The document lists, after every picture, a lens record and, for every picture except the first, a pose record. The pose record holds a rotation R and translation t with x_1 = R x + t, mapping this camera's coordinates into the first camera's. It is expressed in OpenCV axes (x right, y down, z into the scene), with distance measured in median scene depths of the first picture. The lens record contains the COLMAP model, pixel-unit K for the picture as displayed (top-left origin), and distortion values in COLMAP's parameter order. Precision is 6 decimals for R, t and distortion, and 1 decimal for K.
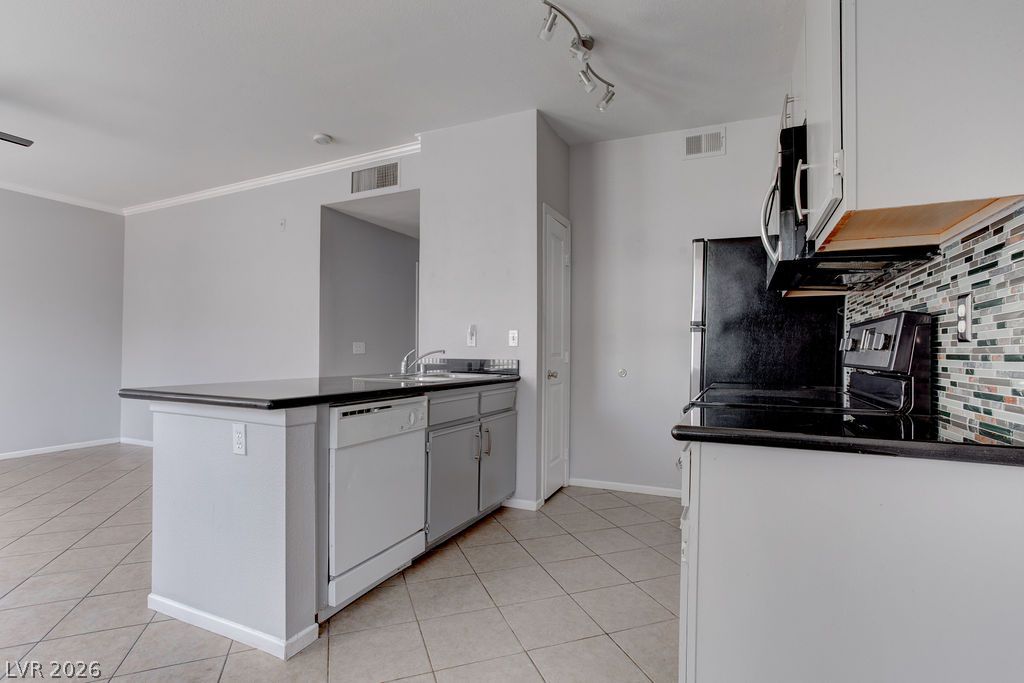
lens RADIAL K [[502.1, 0, 515.5], [0, 502.1, 351.2], [0, 0, 1]] dist [-0.038569, 0.023966]
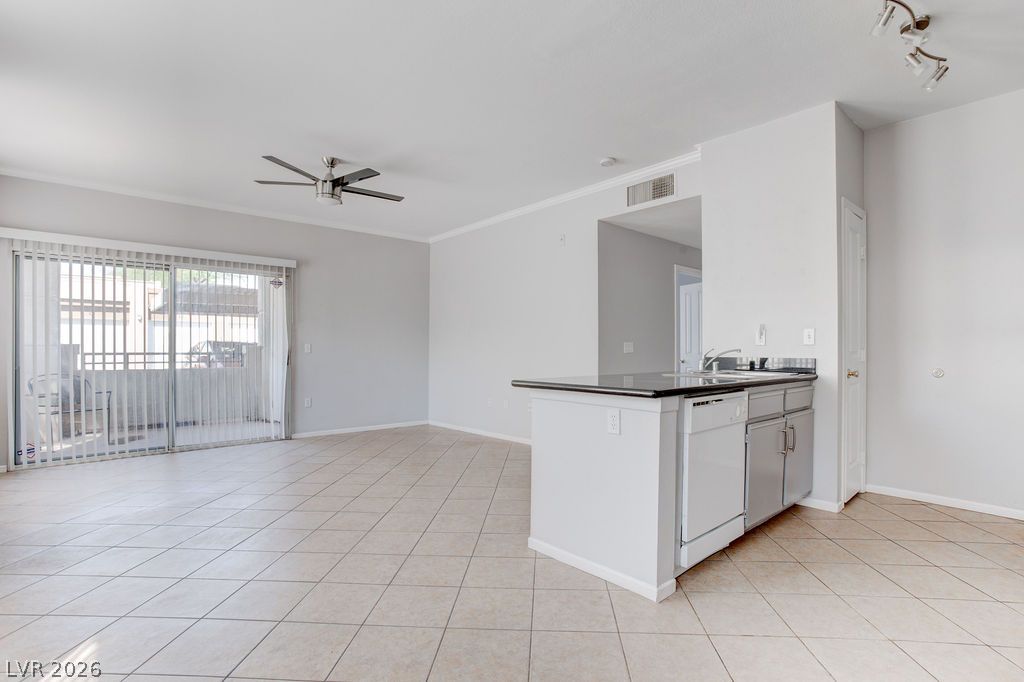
lens RADIAL K [[502.1, 0, 515.3], [0, 502.1, 351.0], [0, 0, 1]] dist [-0.038569, 0.023966]
pose [[0.917619, -0.004008, -0.397440, -0.161825], [0.004659, 0.999989, 0.000672, -0.000990], [0.397433, -0.002469, 0.917628, -0.146810]]
